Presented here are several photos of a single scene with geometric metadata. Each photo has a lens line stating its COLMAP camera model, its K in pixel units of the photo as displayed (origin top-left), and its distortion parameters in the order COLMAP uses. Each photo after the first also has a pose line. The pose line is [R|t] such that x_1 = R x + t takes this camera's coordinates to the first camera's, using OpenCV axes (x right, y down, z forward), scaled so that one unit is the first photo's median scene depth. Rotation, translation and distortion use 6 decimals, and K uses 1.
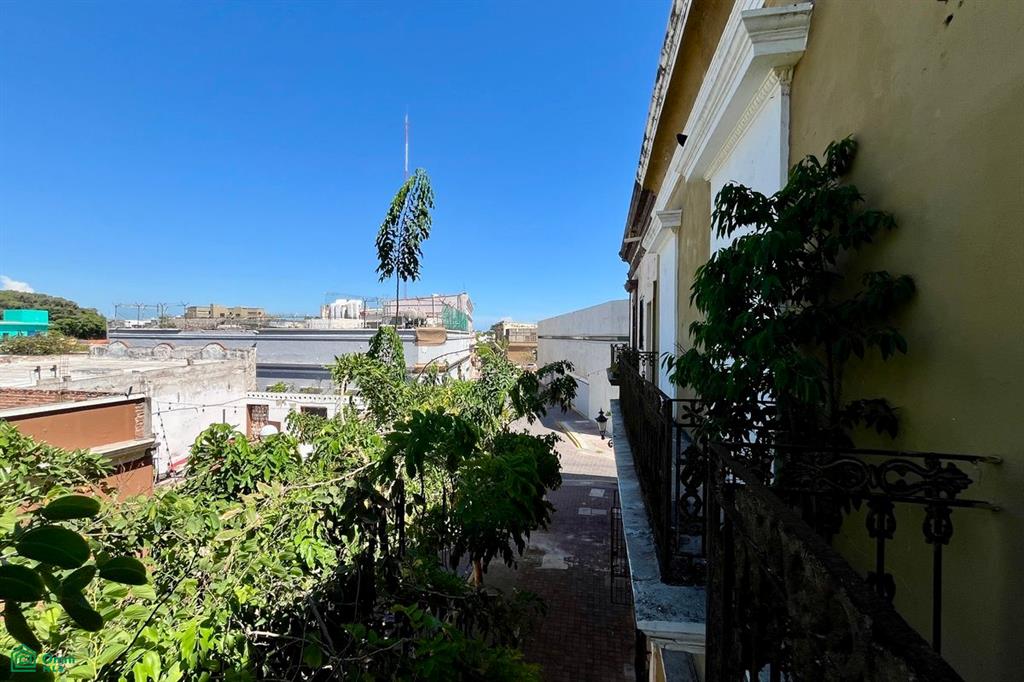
lens RADIAL K [[426.9, 0, 512.0], [0, 426.9, 341.0], [0, 0, 1]] dist [-0.001078, 0.000124]
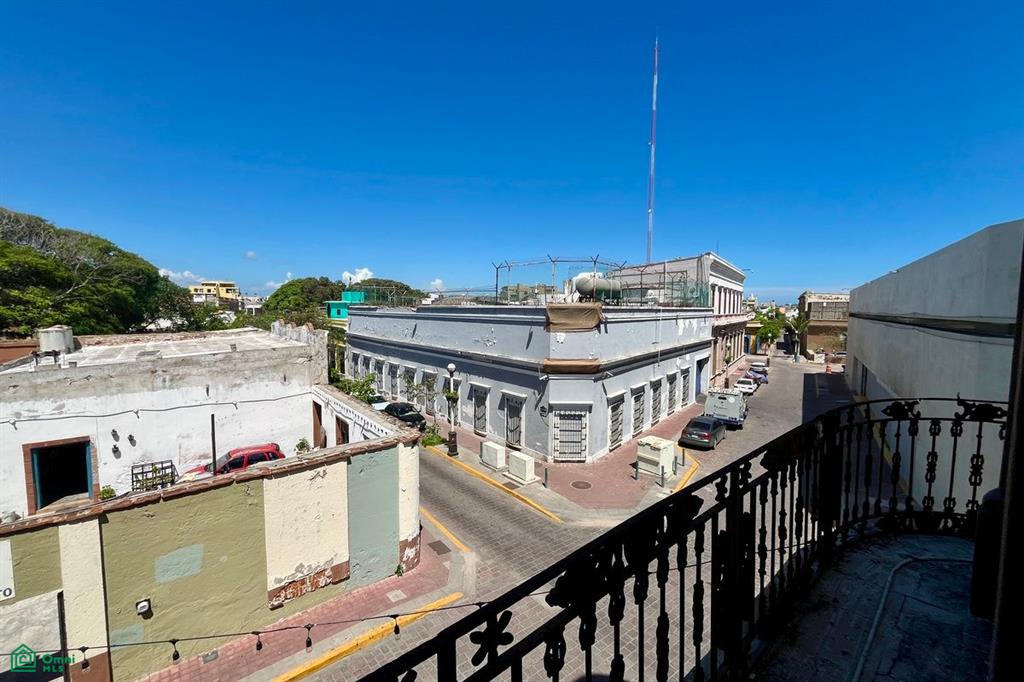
lens RADIAL K [[399.6, 0, 535.5], [0, 399.6, 336.0], [0, 0, 1]] dist [-0.022744, -0.000021]
pose [[0.793164, 0.042917, -0.607494, 0.128344], [-0.010005, 0.998298, 0.057462, -0.016695], [0.608926, -0.039499, 0.792243, 0.503457]]
